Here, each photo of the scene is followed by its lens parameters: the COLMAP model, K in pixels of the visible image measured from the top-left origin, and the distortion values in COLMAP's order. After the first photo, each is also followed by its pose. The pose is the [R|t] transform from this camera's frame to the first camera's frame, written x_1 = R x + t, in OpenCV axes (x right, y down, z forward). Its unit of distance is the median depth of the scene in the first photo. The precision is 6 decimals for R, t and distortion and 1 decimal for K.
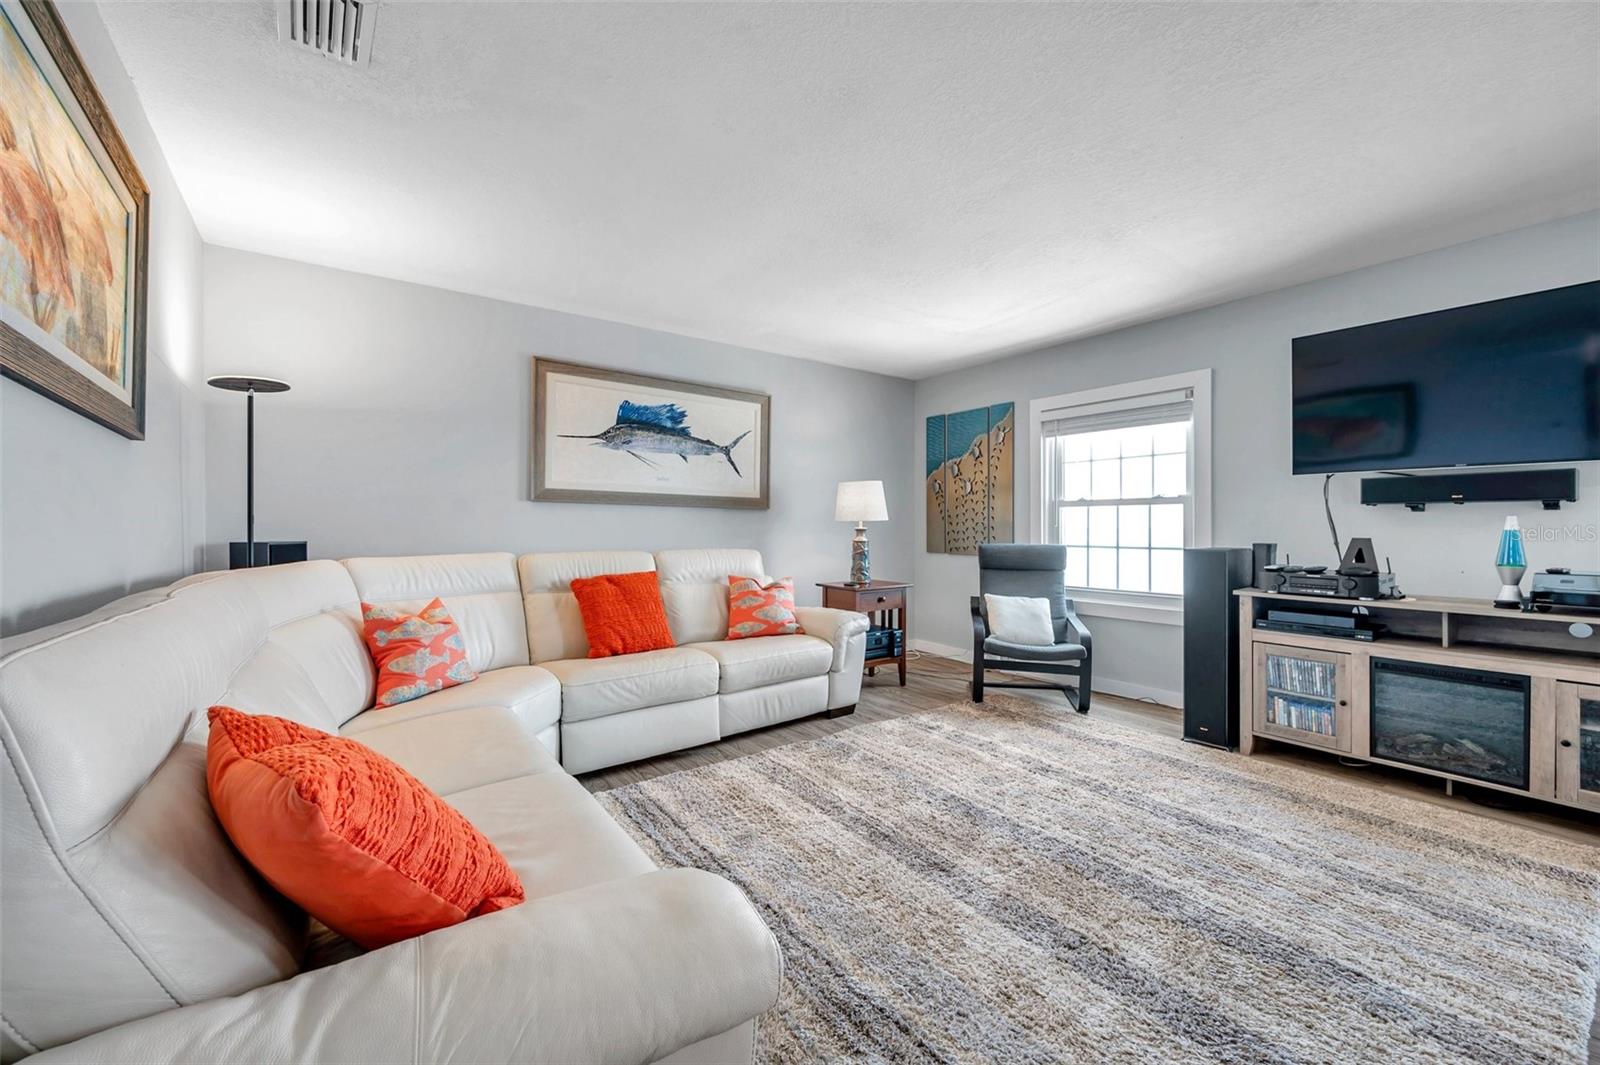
lens RADIAL K [[632.4, 0, 799.0], [0, 632.4, 528.2], [0, 0, 1]] dist [-0.001530, 0.000064]
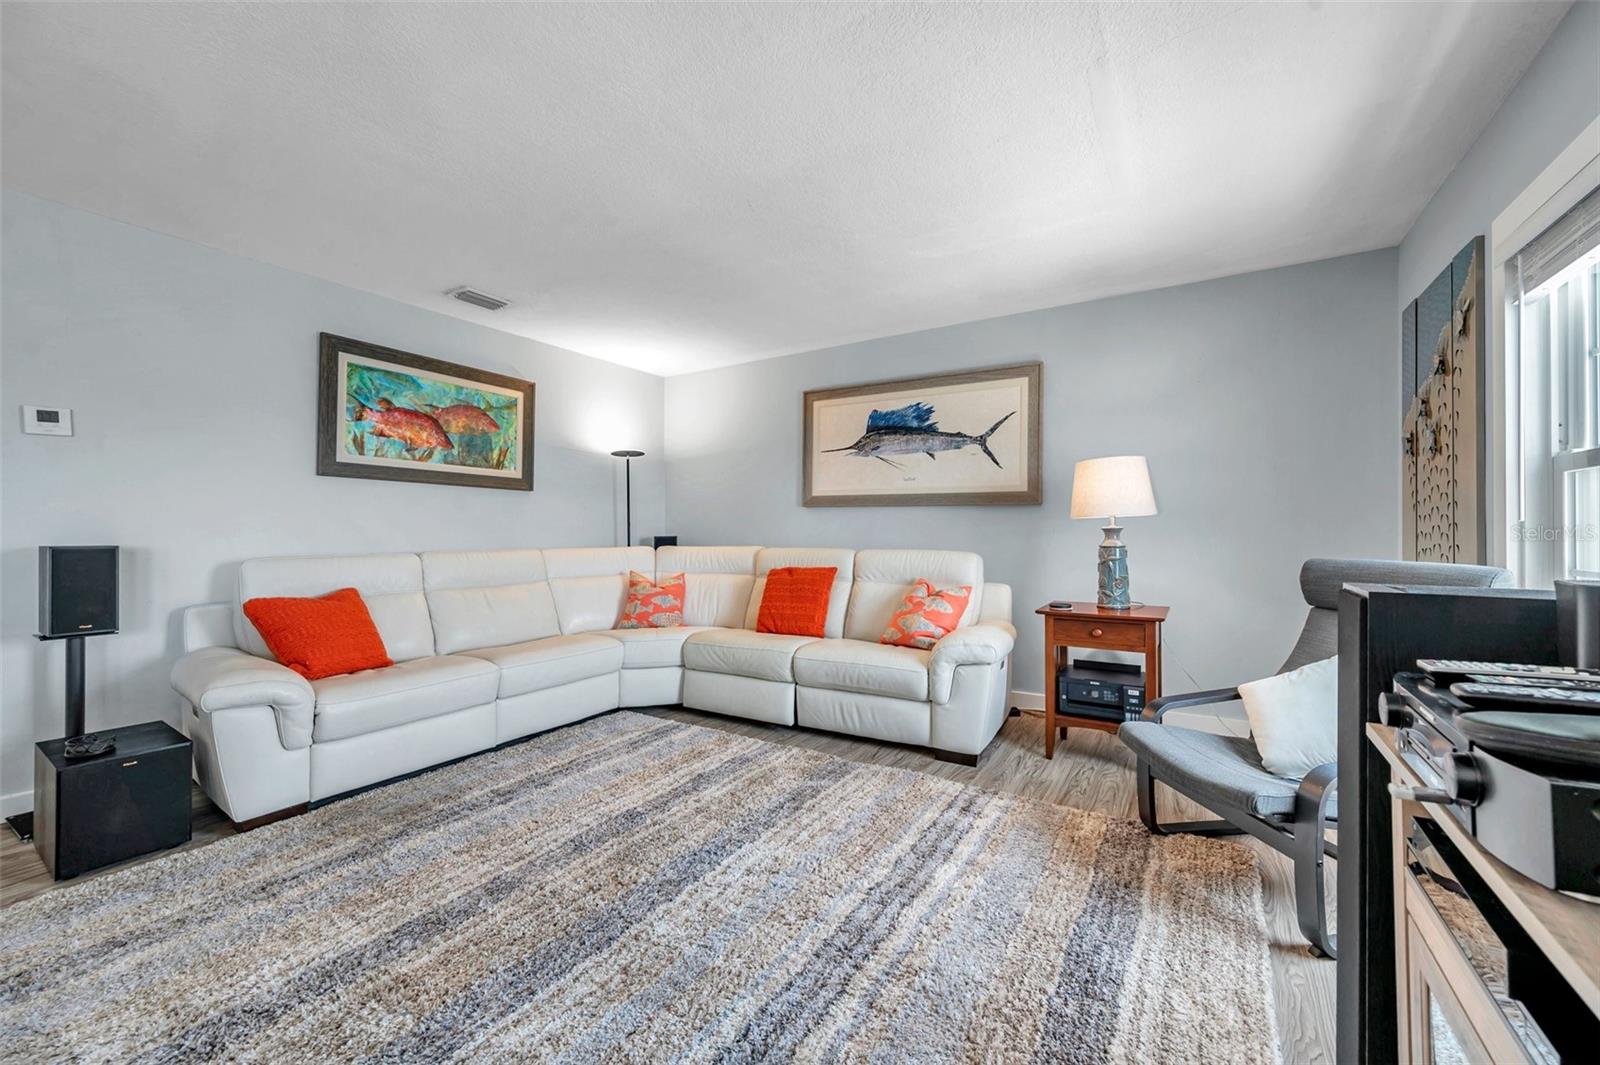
lens RADIAL K [[632.4, 0, 799.0], [0, 632.4, 528.2], [0, 0, 1]] dist [-0.001530, 0.000064]
pose [[0.363306, -0.003176, -0.931665, 0.756848], [-0.001177, 0.999992, -0.003868, 0.004641], [0.931669, 0.002502, 0.363299, 0.540788]]
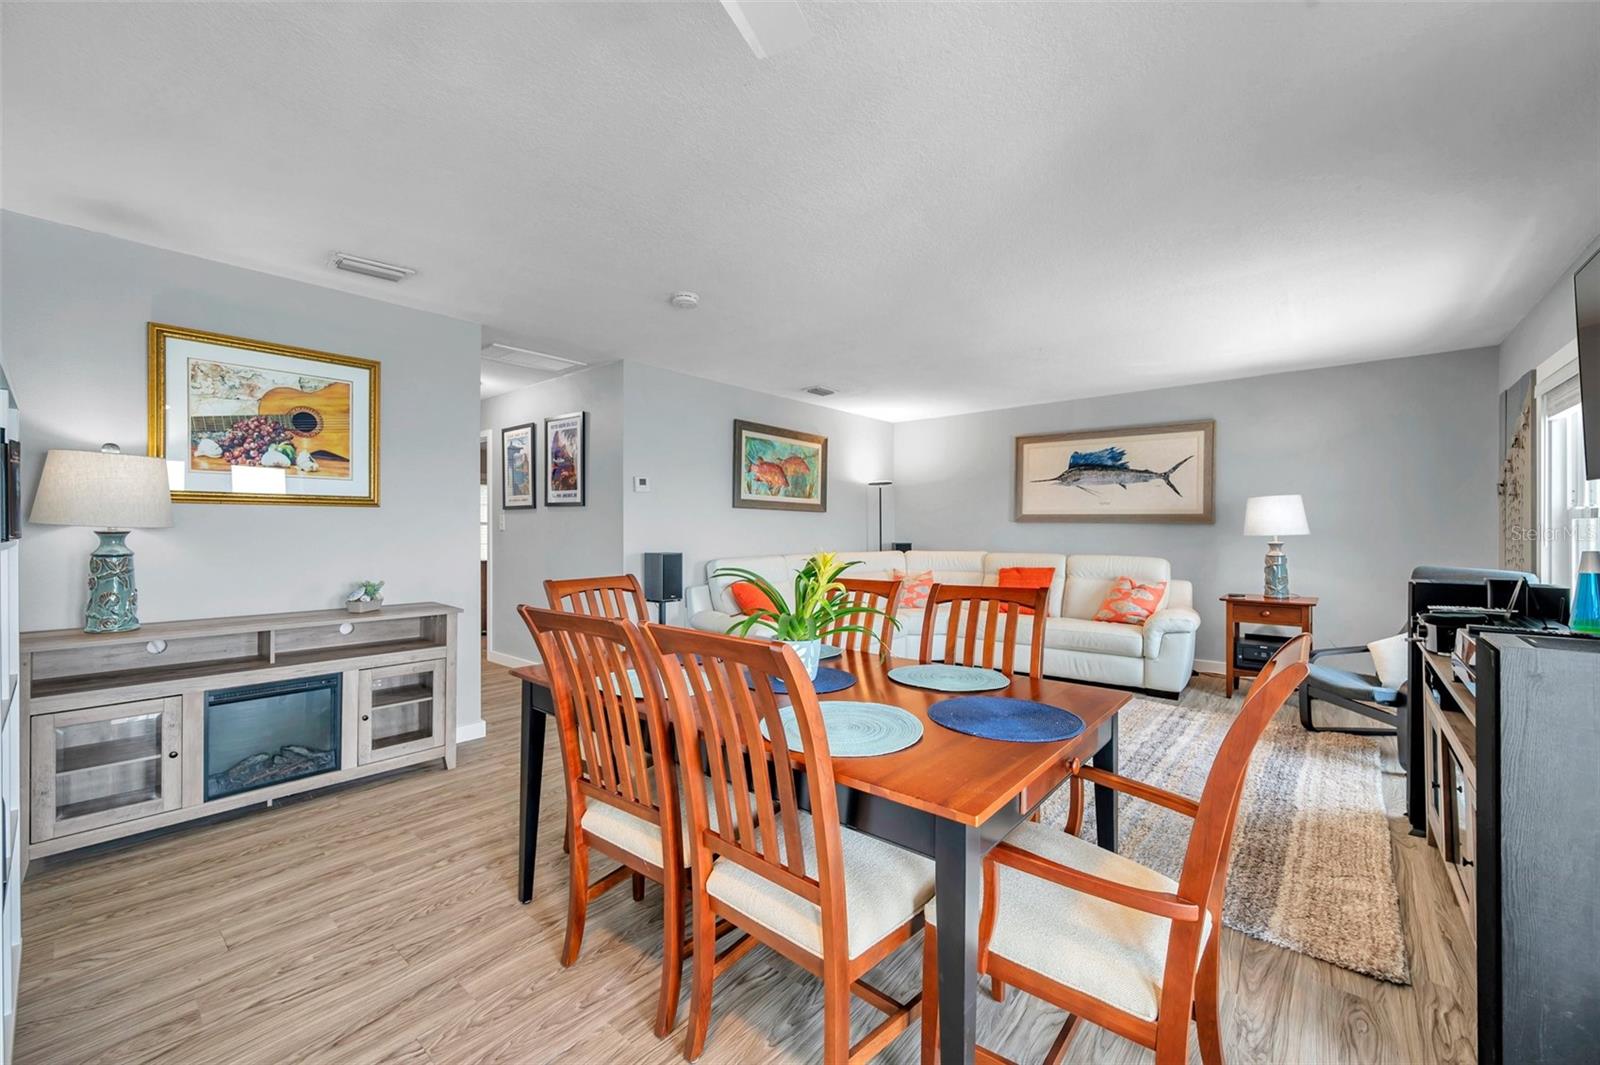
lens RADIAL K [[632.4, 0, 799.0], [0, 632.4, 528.2], [0, 0, 1]] dist [-0.001530, 0.000064]
pose [[0.222469, 0.000384, -0.974940, 1.116342], [-0.001910, 0.999998, -0.000042, -0.026470], [0.974938, 0.001872, 0.222469, 0.057645]]
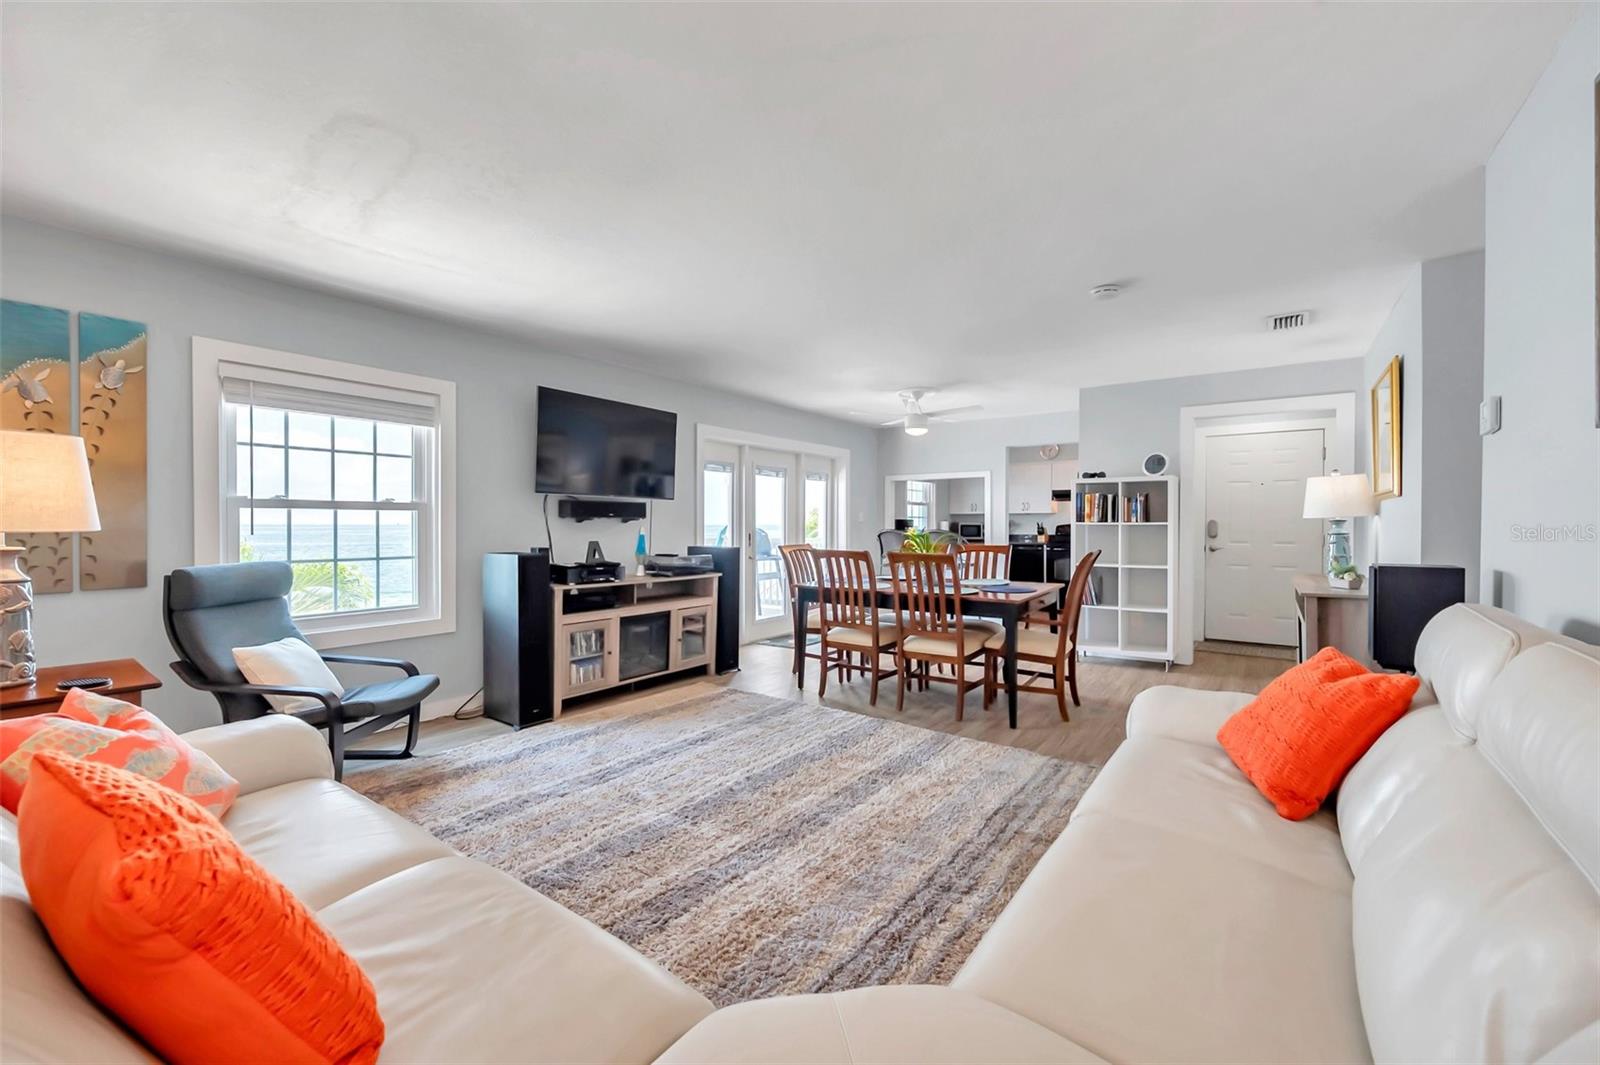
lens RADIAL K [[632.4, 0, 799.0], [0, 632.4, 528.2], [0, 0, 1]] dist [-0.001530, 0.000064]
pose [[-0.300537, -0.001272, 0.953769, -0.530644], [0.002034, 0.999996, 0.001975, -0.013252], [-0.953768, 0.002533, -0.300533, 0.792473]]
